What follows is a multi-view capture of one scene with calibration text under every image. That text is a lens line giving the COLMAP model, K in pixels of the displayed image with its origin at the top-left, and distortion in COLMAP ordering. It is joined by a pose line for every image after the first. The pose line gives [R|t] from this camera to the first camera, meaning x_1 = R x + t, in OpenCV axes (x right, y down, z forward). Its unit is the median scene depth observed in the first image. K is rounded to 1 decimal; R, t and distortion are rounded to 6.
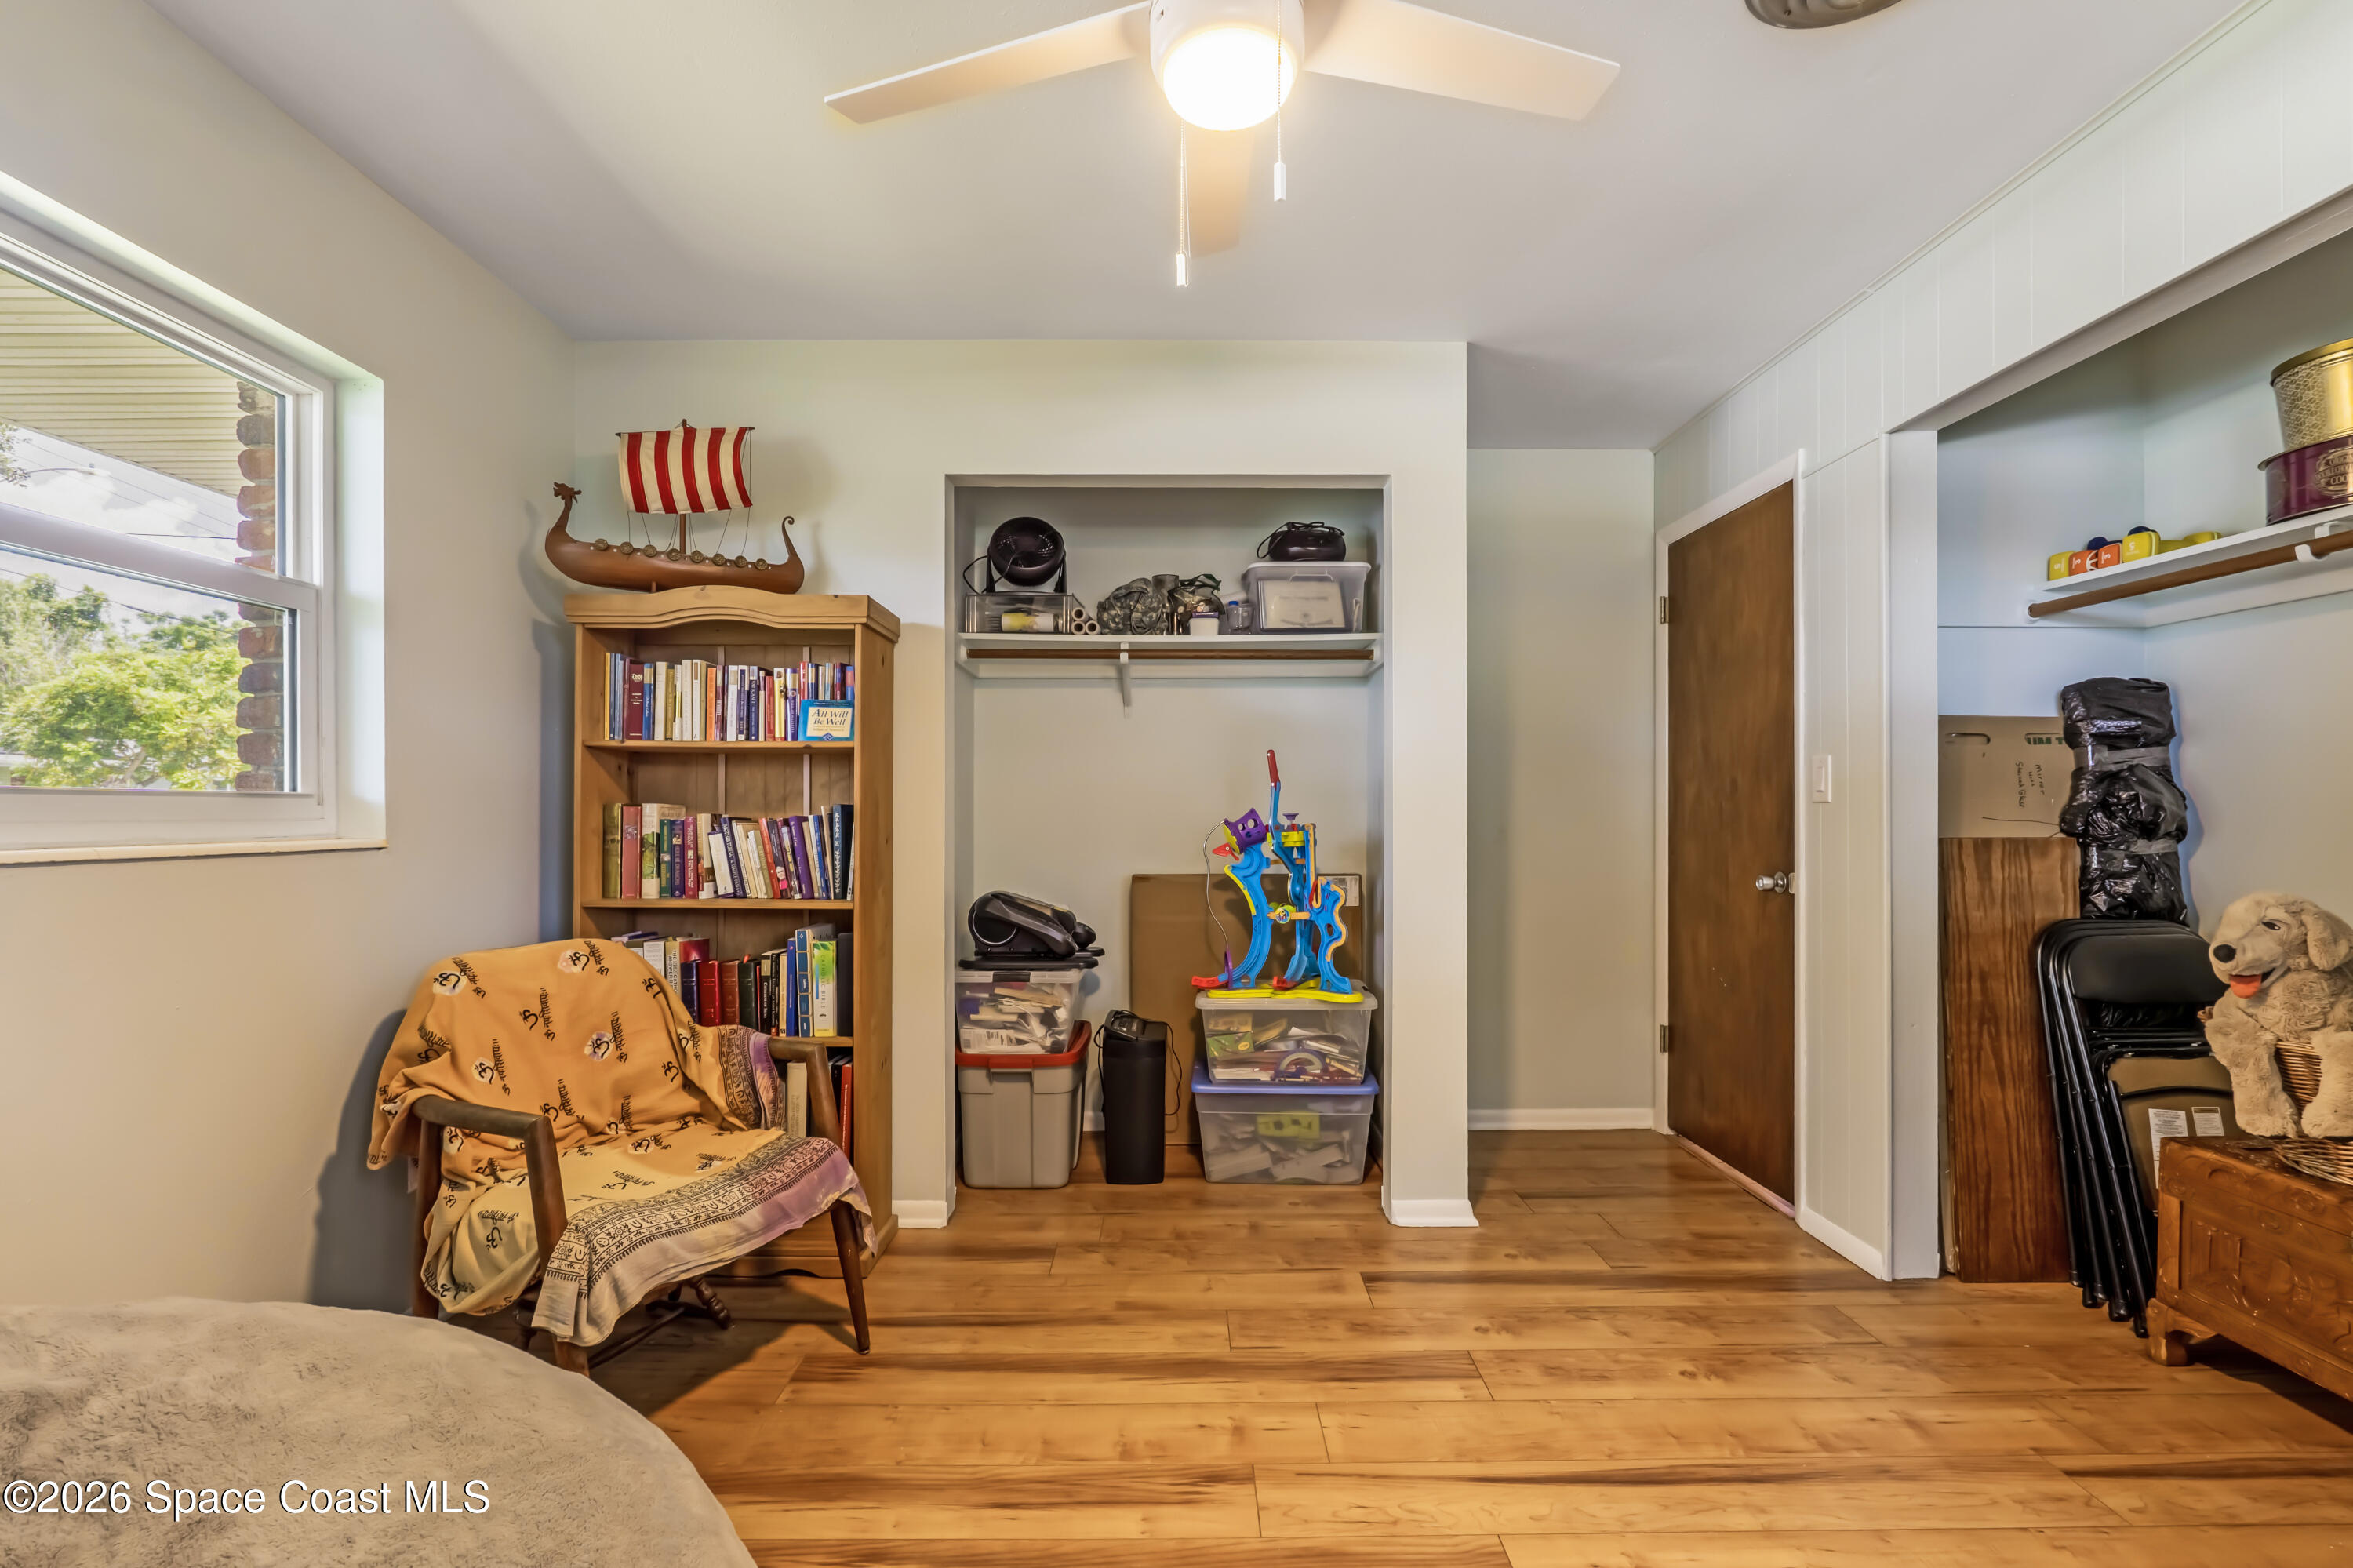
lens RADIAL K [[1122.8, 0, 1183.0], [0, 1122.8, 792.7], [0, 0, 1]] dist [-0.001508, -0.000227]
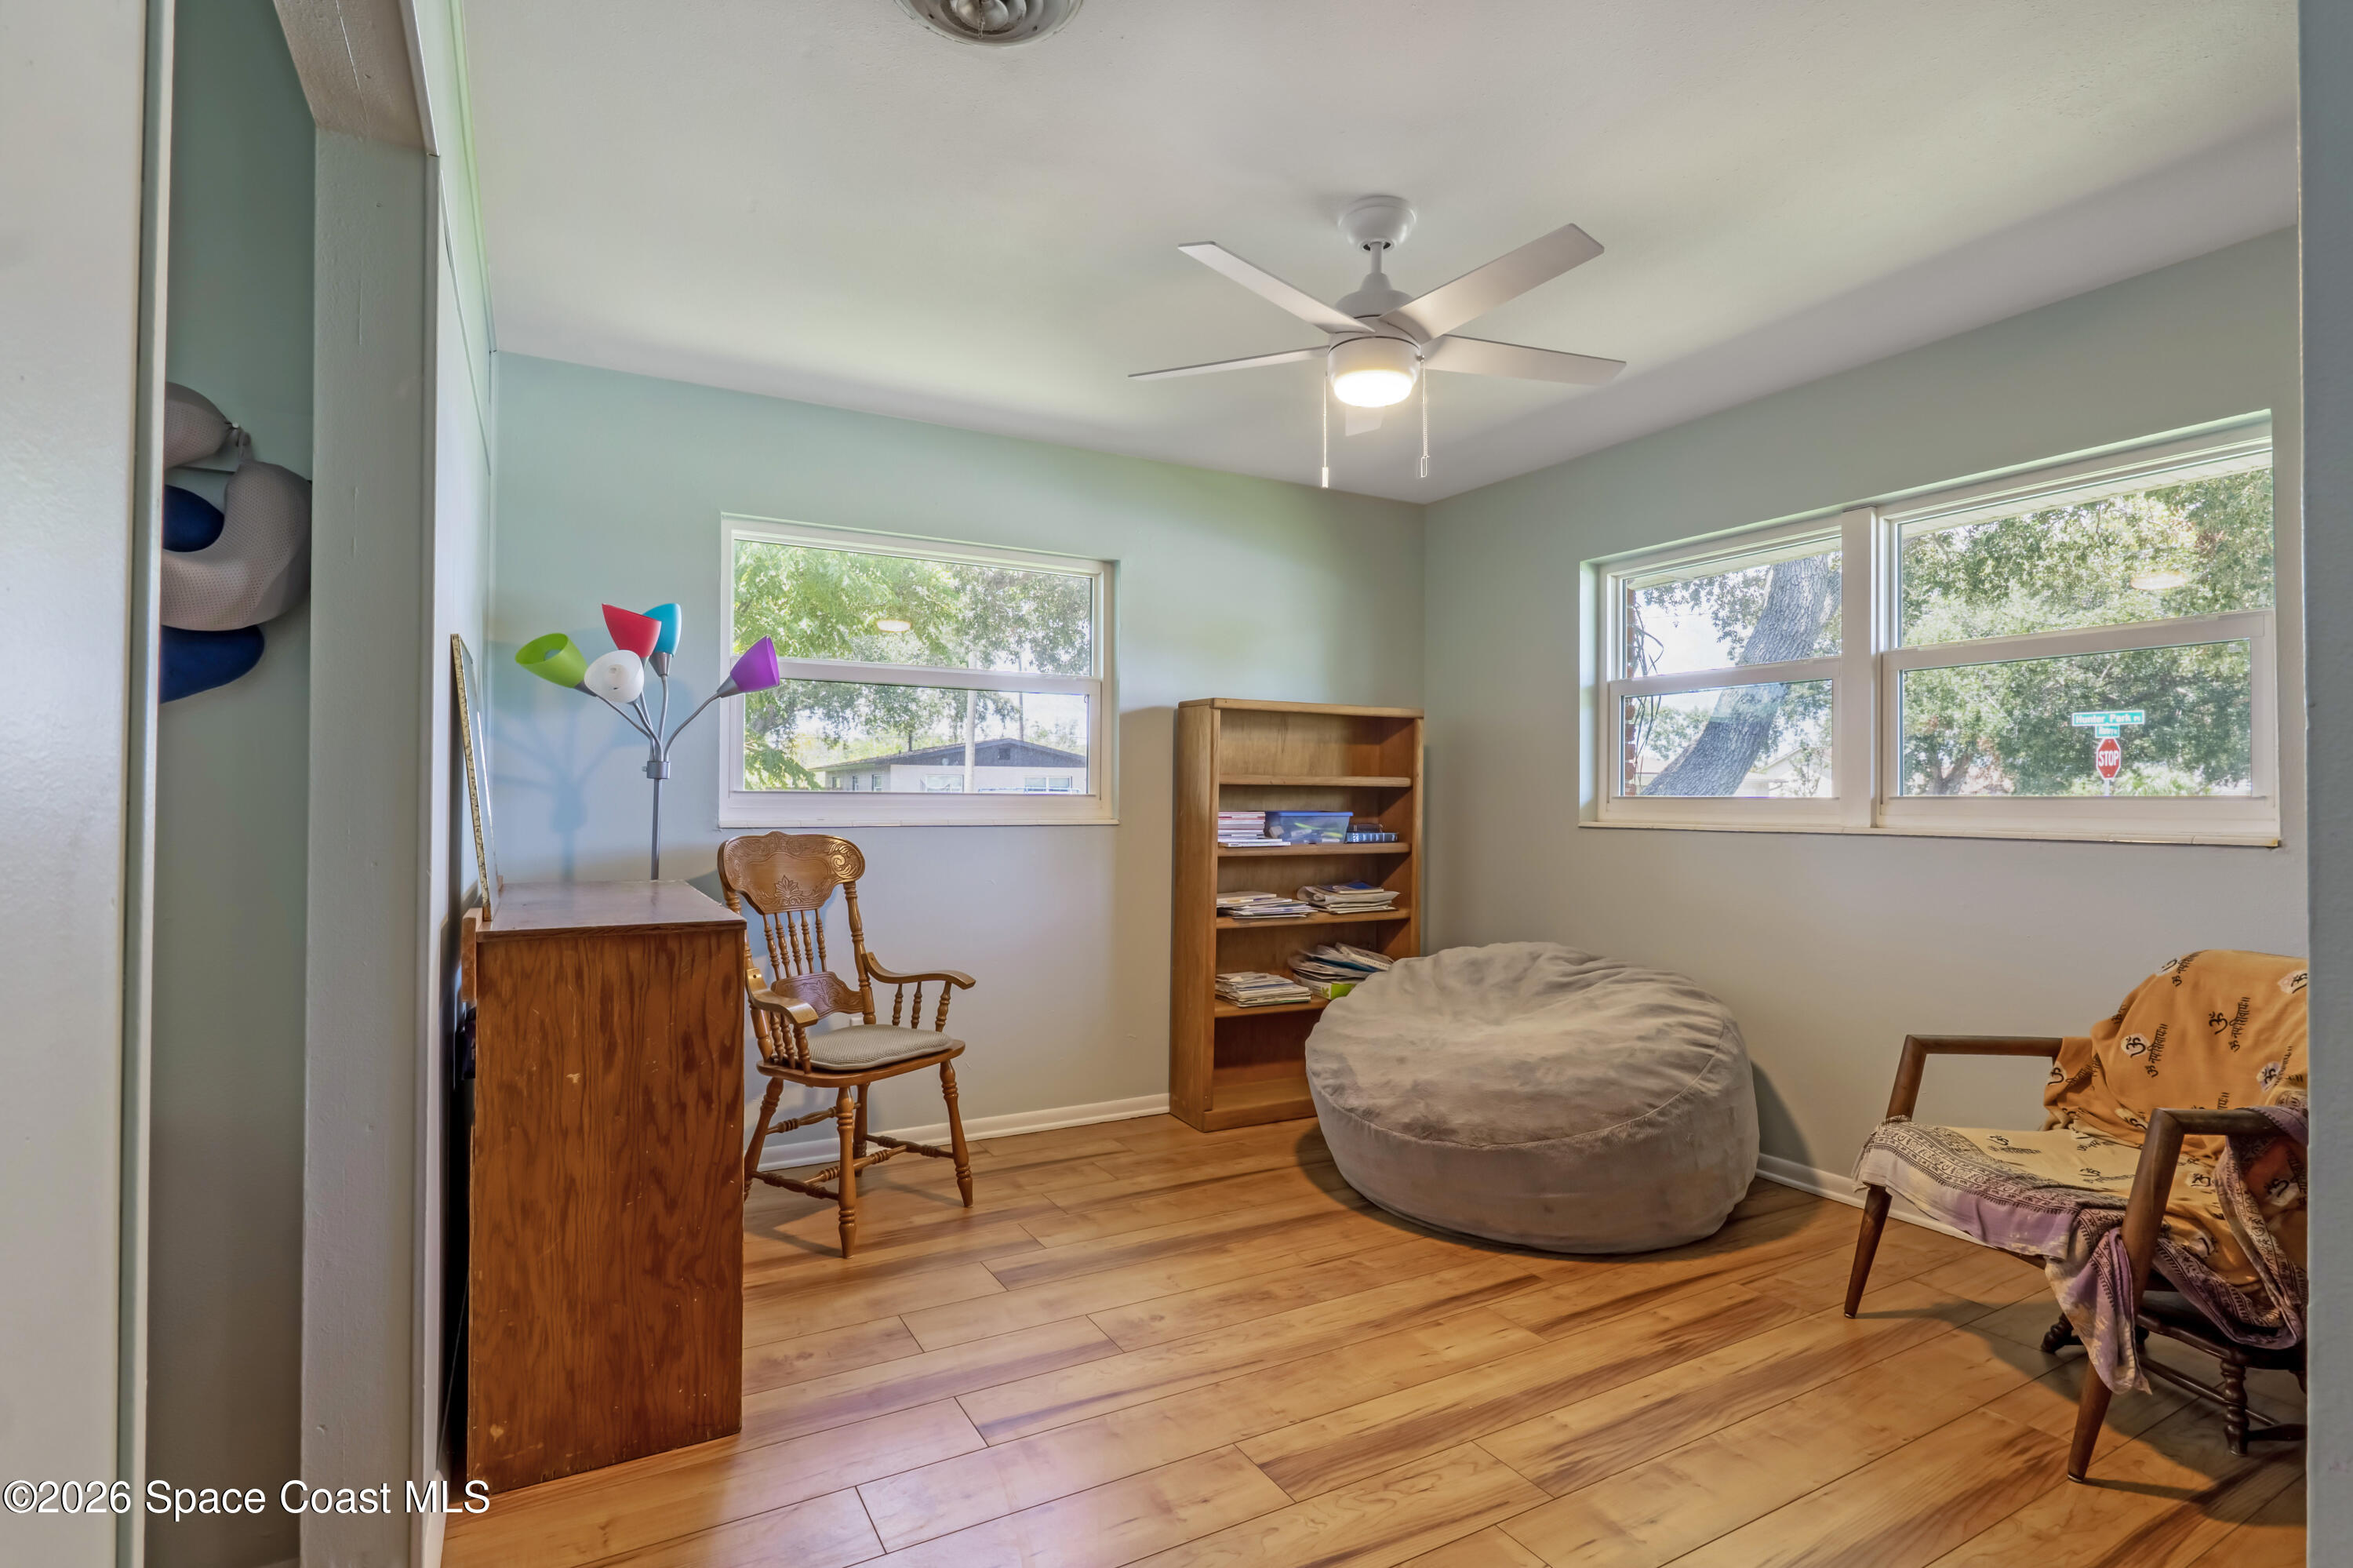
lens RADIAL K [[1122.8, 0, 1176.9], [0, 1122.8, 789.2], [0, 0, 1]] dist [-0.001508, -0.000227]
pose [[-0.878867, -0.006545, -0.477023, 0.706862], [-0.001373, 0.999936, -0.011191, 0.013947], [0.477066, -0.009181, -0.878820, 1.497844]]
